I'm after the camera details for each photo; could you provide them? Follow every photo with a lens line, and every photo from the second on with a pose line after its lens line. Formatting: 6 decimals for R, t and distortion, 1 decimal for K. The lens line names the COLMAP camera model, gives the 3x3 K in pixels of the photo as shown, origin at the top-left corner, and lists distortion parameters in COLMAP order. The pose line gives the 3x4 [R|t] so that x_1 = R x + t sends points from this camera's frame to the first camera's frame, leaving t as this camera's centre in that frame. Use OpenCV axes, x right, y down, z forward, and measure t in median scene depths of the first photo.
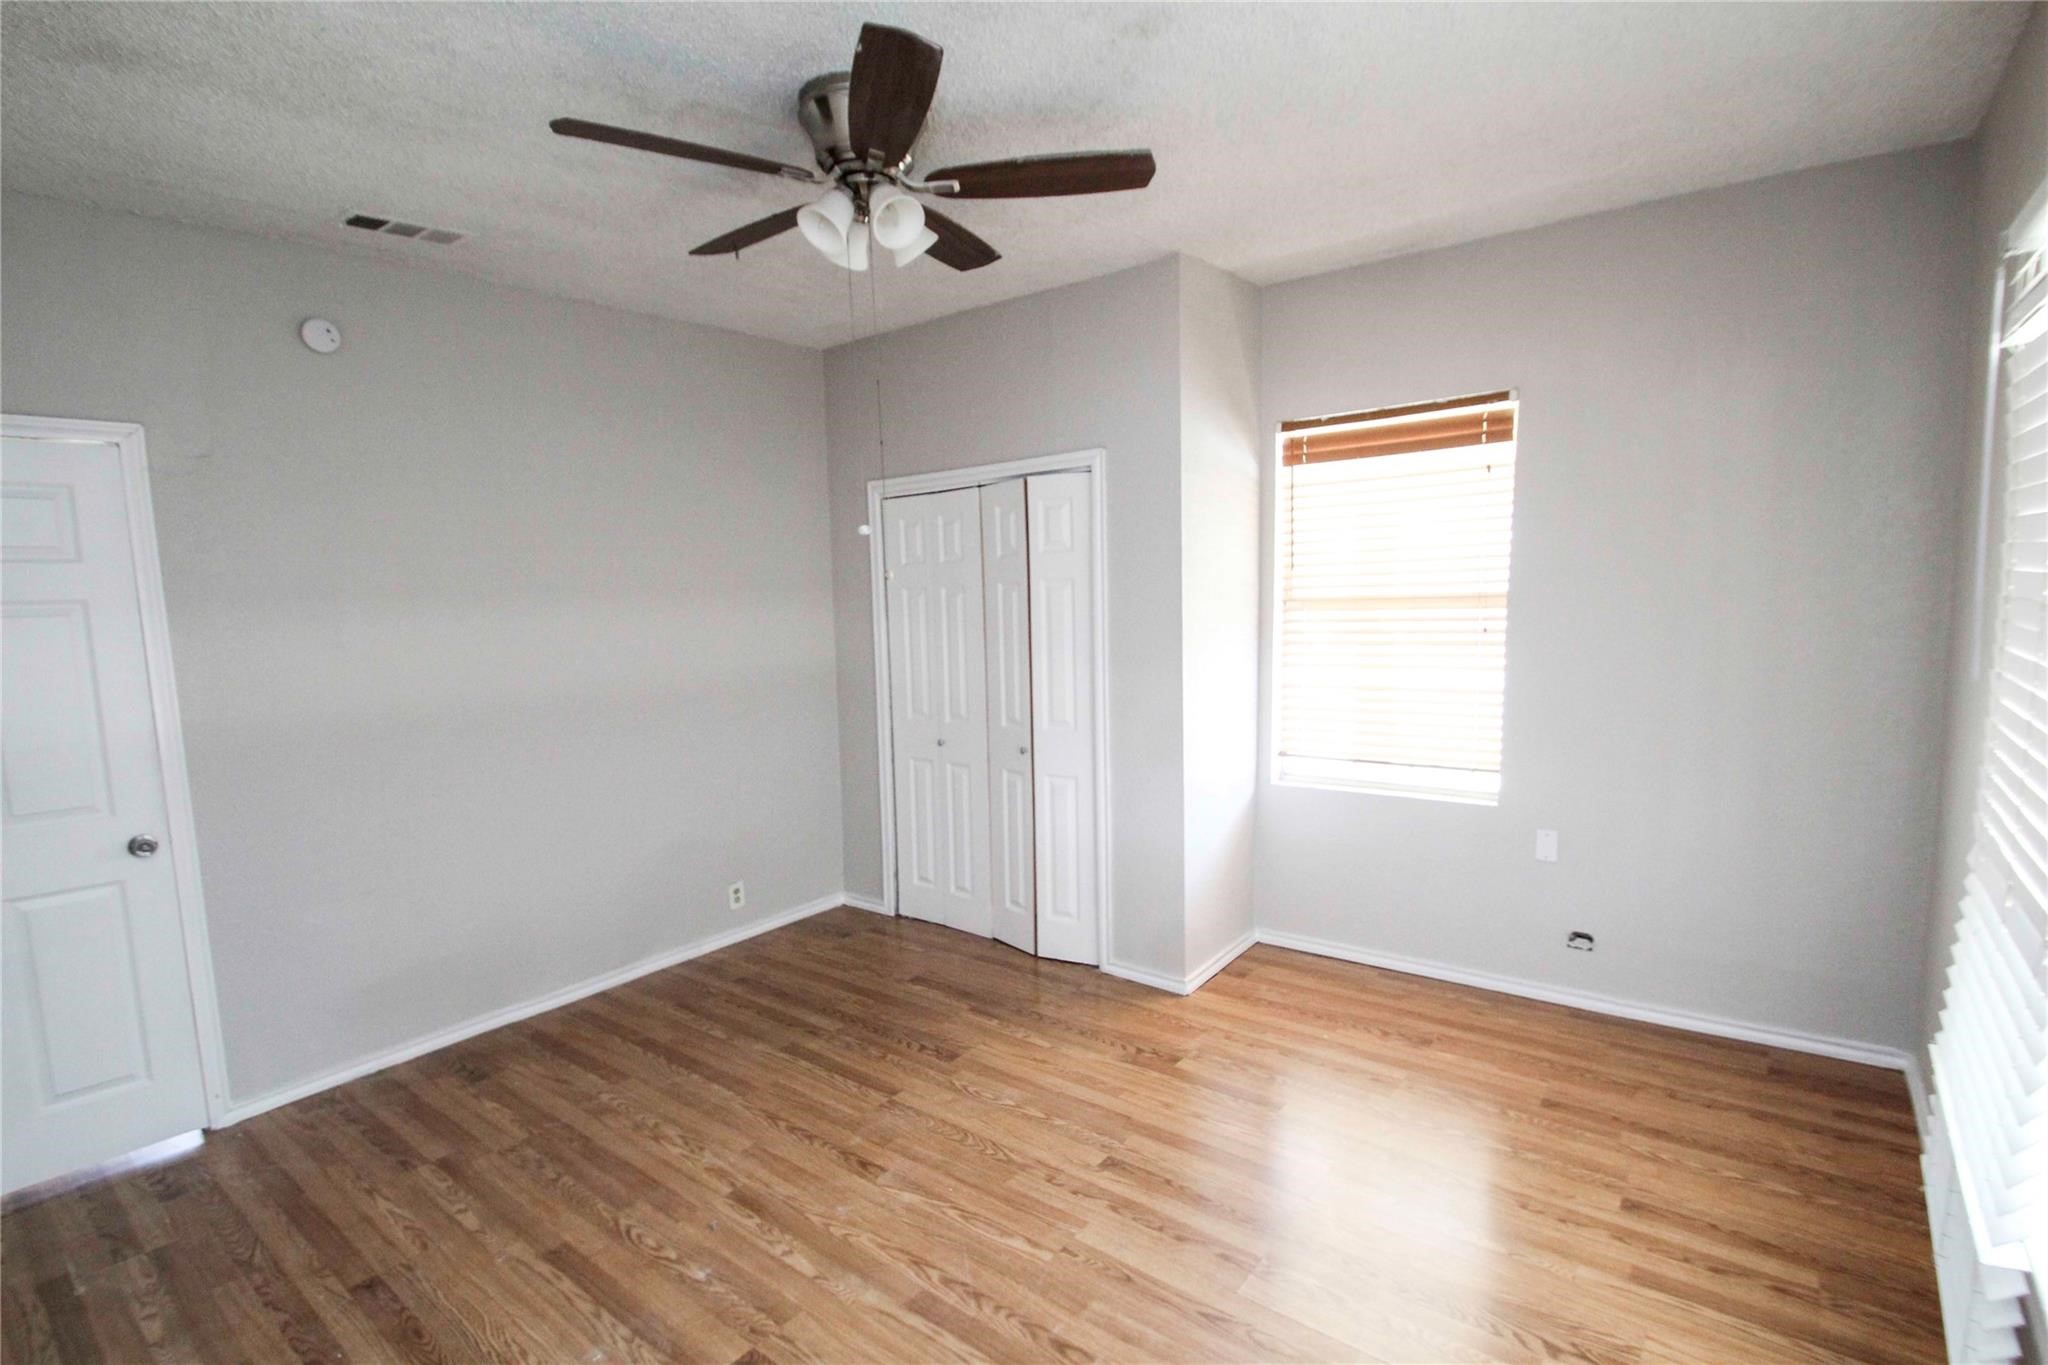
lens RADIAL K [[959.4, 0, 1026.2], [0, 959.4, 701.5], [0, 0, 1]] dist [-0.003937, -0.000953]
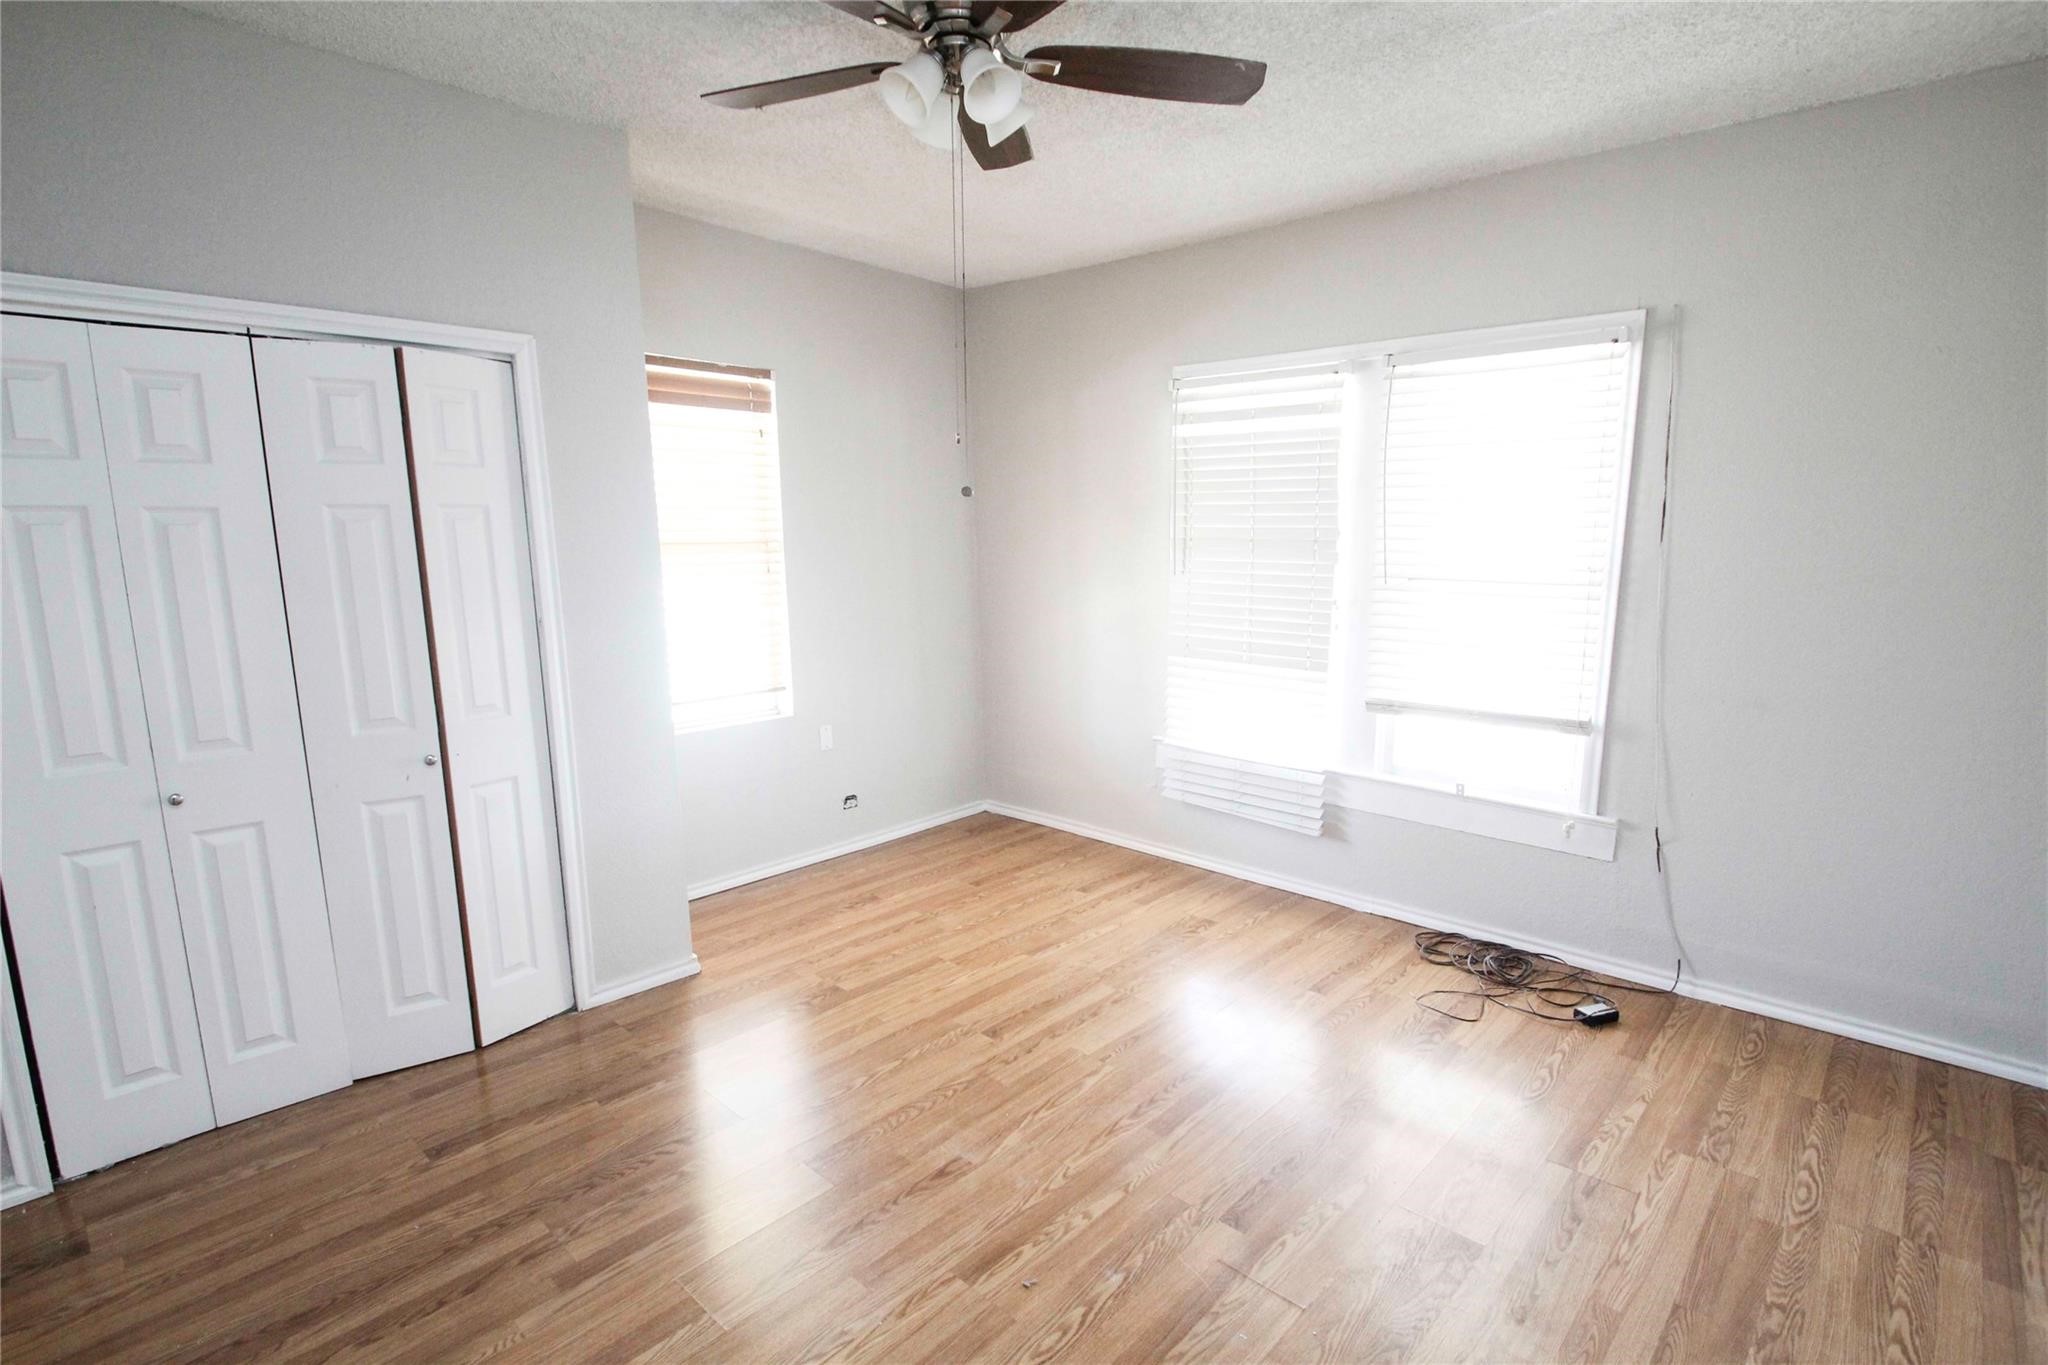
lens RADIAL K [[1011.8, 0, 1024.2], [0, 1011.8, 709.9], [0, 0, 1]] dist [0.001786, 0.000051]
pose [[0.071161, -0.138780, 0.987763, -0.901378], [0.112724, 0.985049, 0.130278, -0.039994], [-0.991075, 0.102074, 0.085741, 0.712559]]
